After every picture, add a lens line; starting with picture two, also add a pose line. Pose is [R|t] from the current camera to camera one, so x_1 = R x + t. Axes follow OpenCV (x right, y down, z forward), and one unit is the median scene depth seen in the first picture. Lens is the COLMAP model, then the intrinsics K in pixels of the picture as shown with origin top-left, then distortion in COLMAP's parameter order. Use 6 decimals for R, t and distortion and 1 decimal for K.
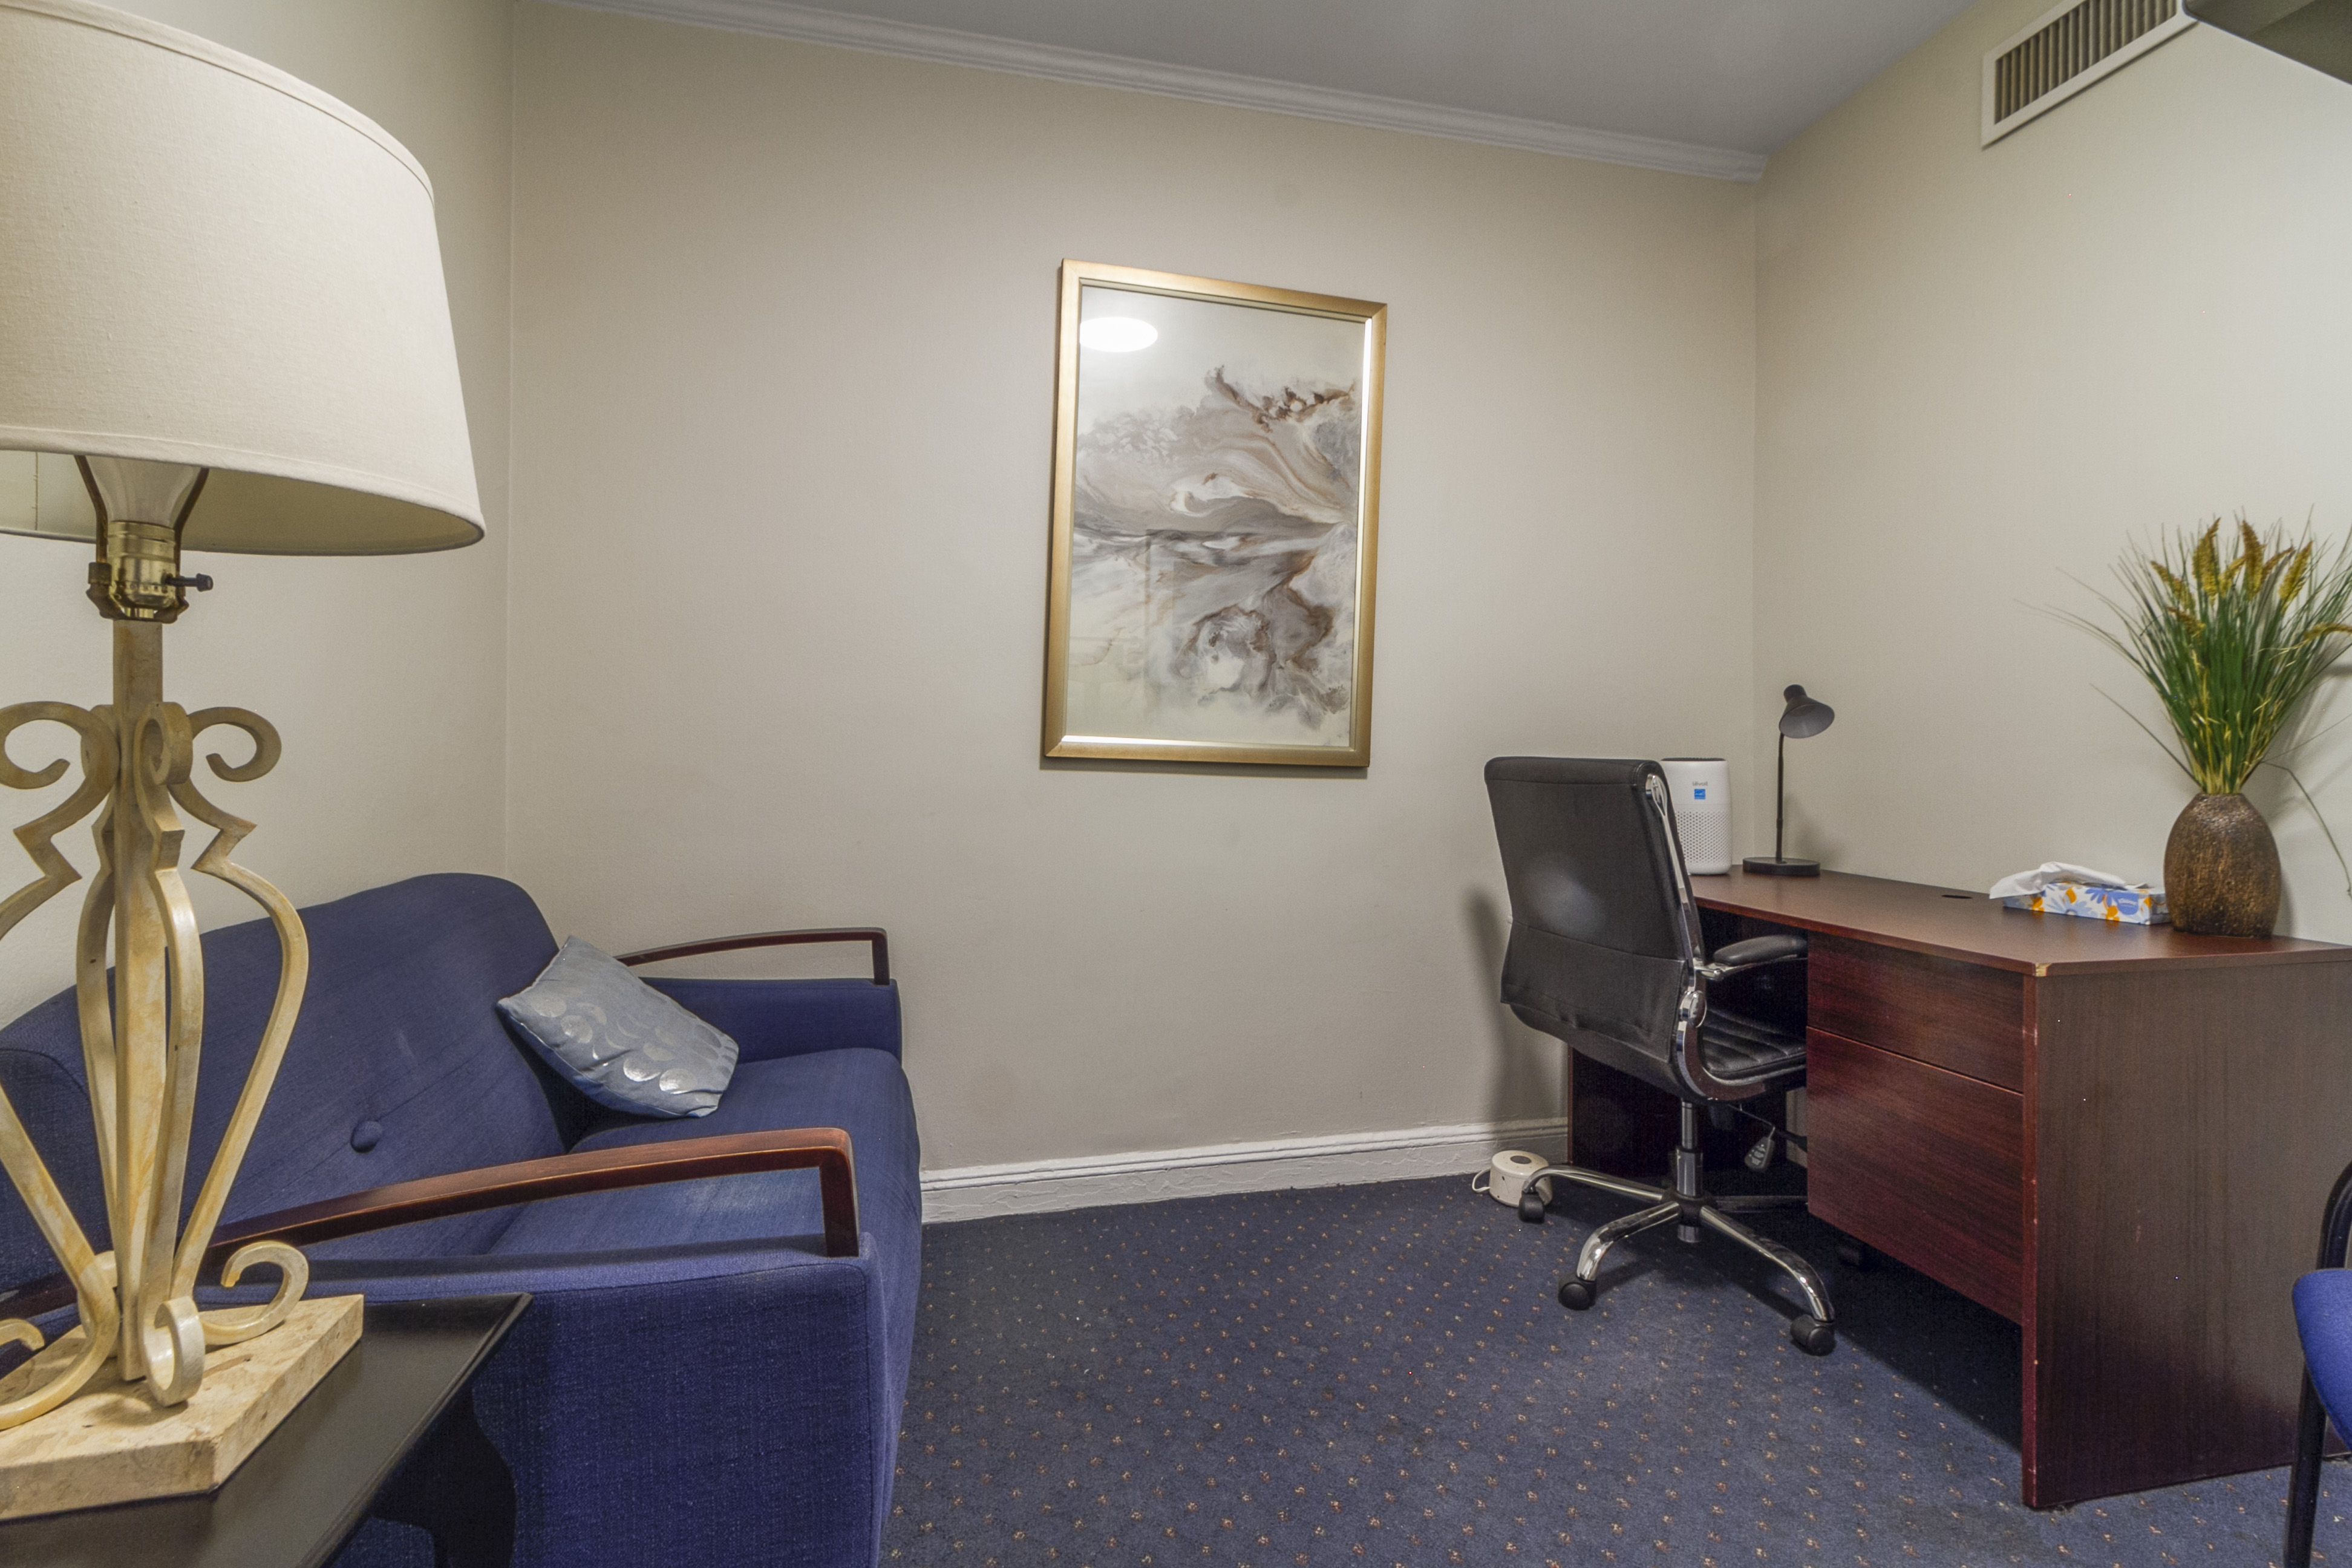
lens RADIAL K [[1070.7, 0, 1179.6], [0, 1070.7, 760.2], [0, 0, 1]] dist [0.008414, -0.000606]
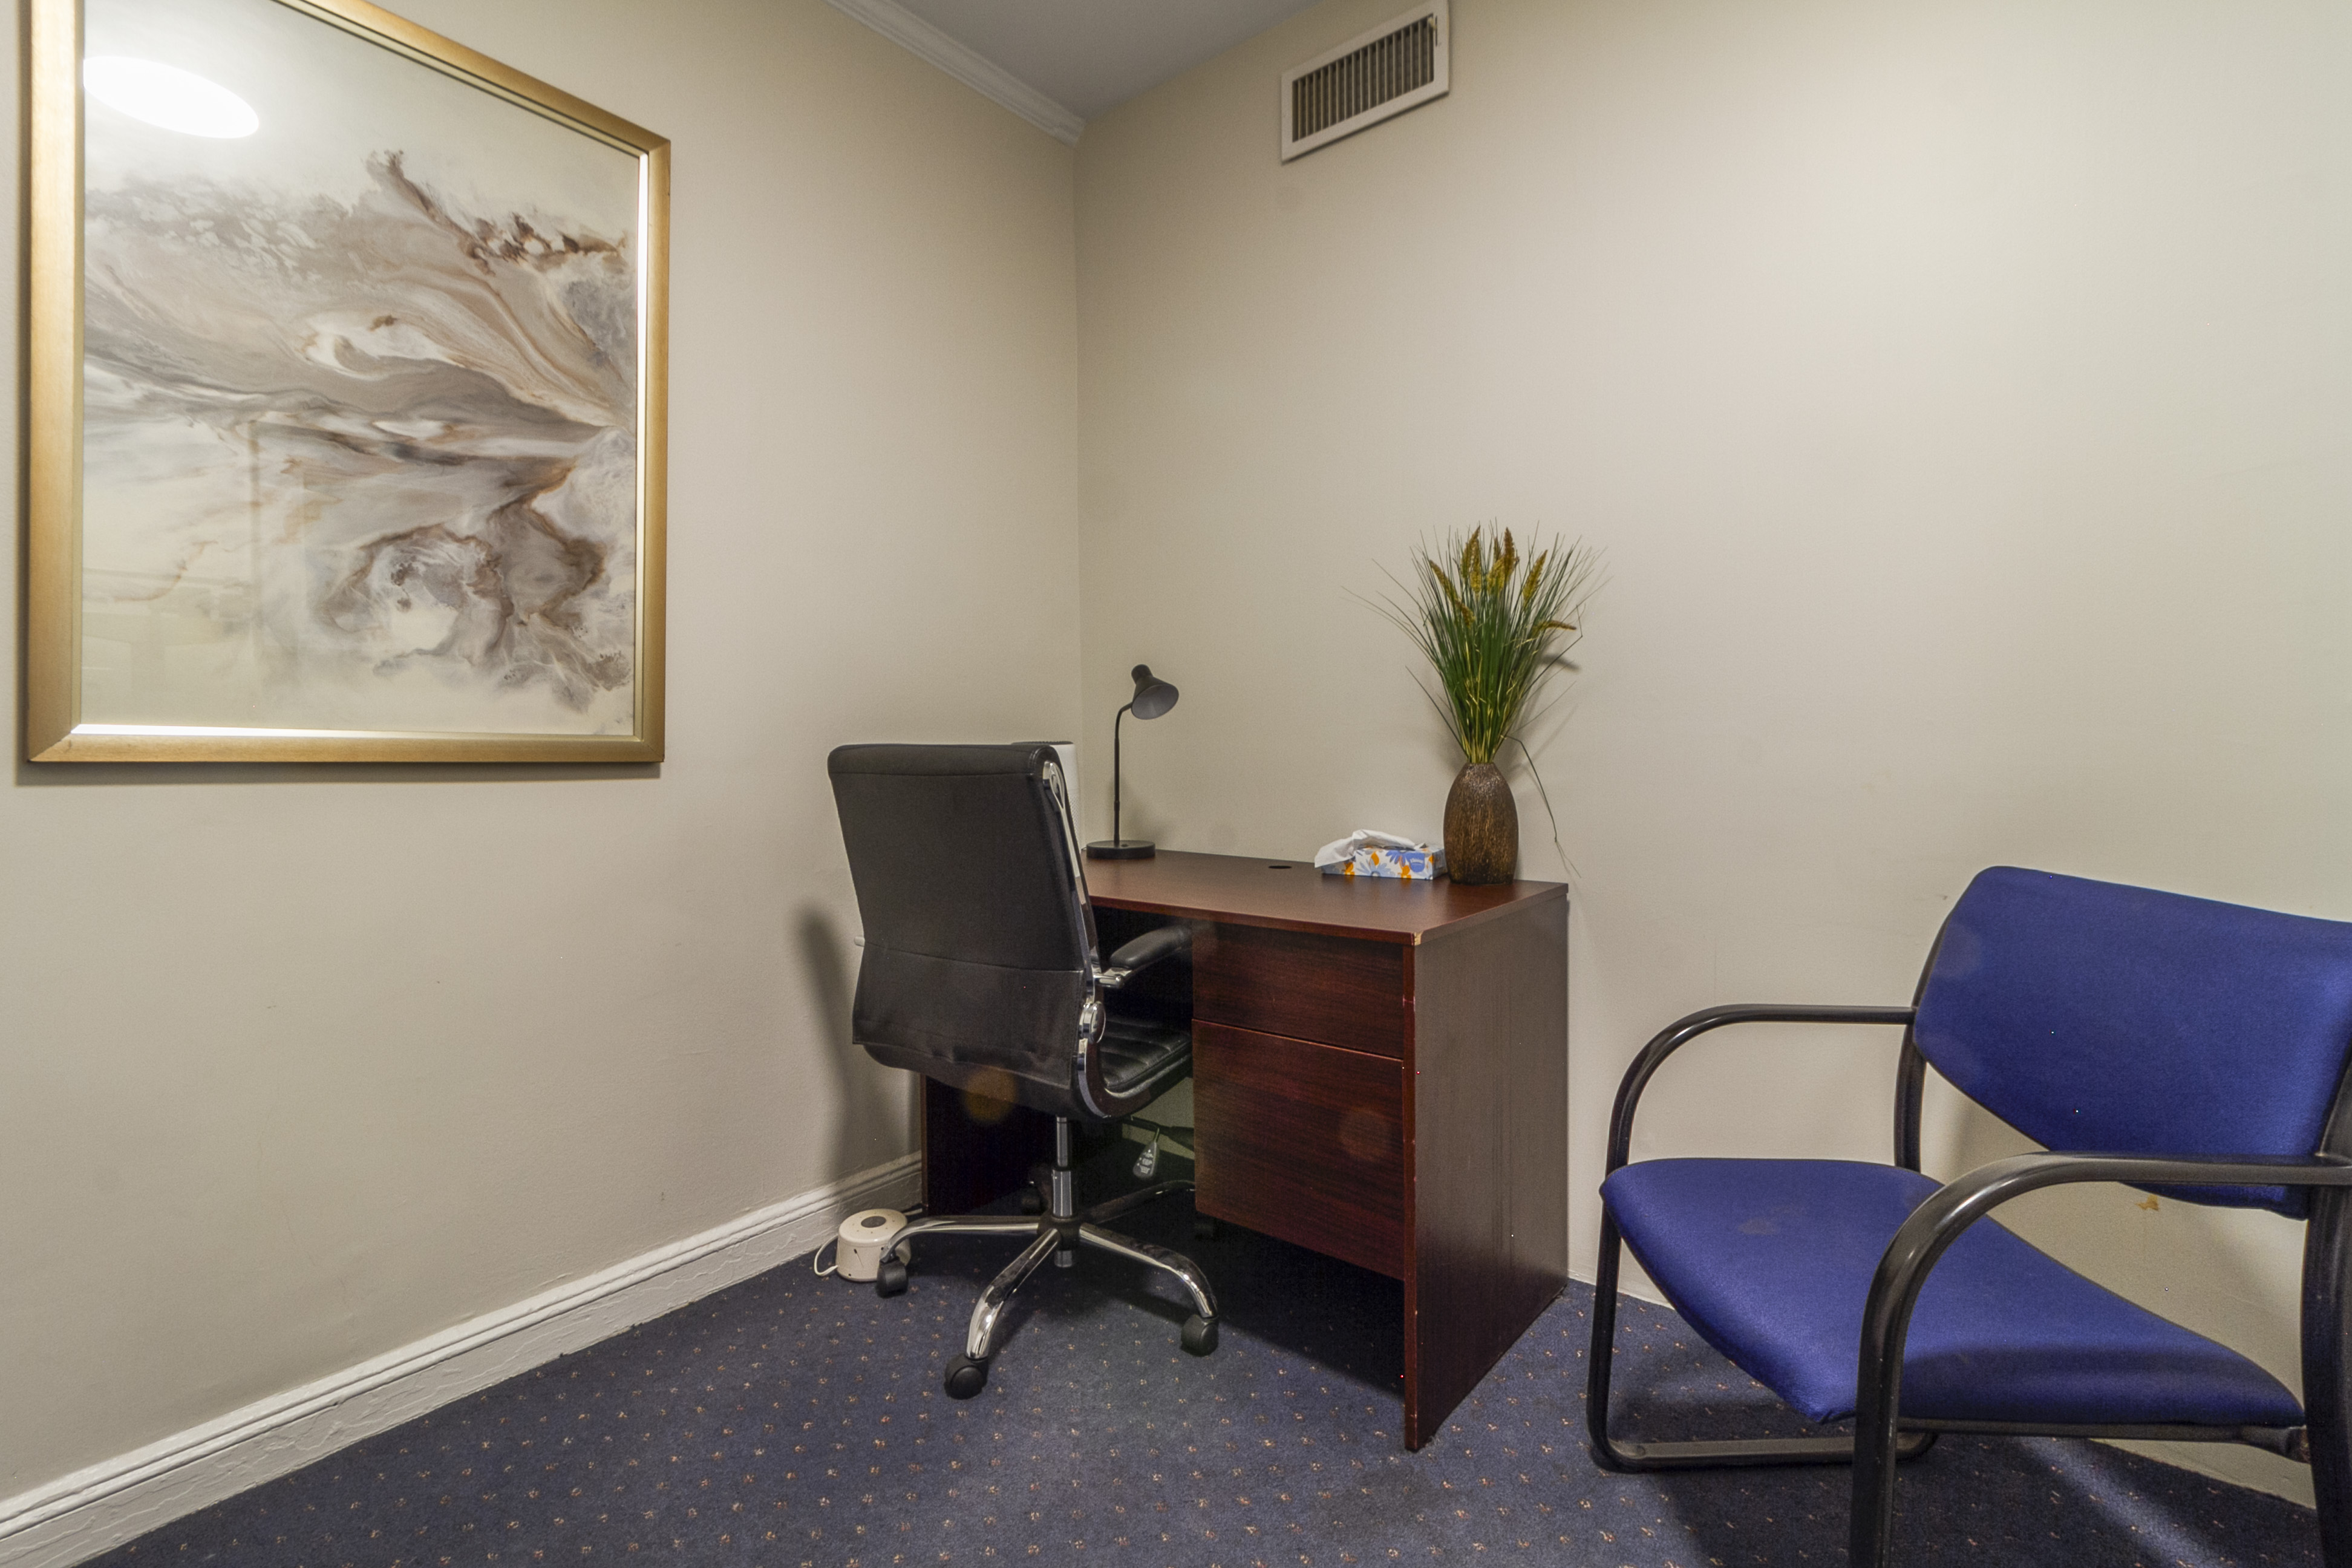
lens RADIAL K [[1070.7, 0, 1179.6], [0, 1070.7, 760.2], [0, 0, 1]] dist [0.008414, -0.000606]
pose [[0.779575, -0.030287, 0.625576, -0.011544], [0.023116, 0.999541, 0.019586, -0.001551], [-0.625882, -0.000808, 0.779917, 0.197169]]
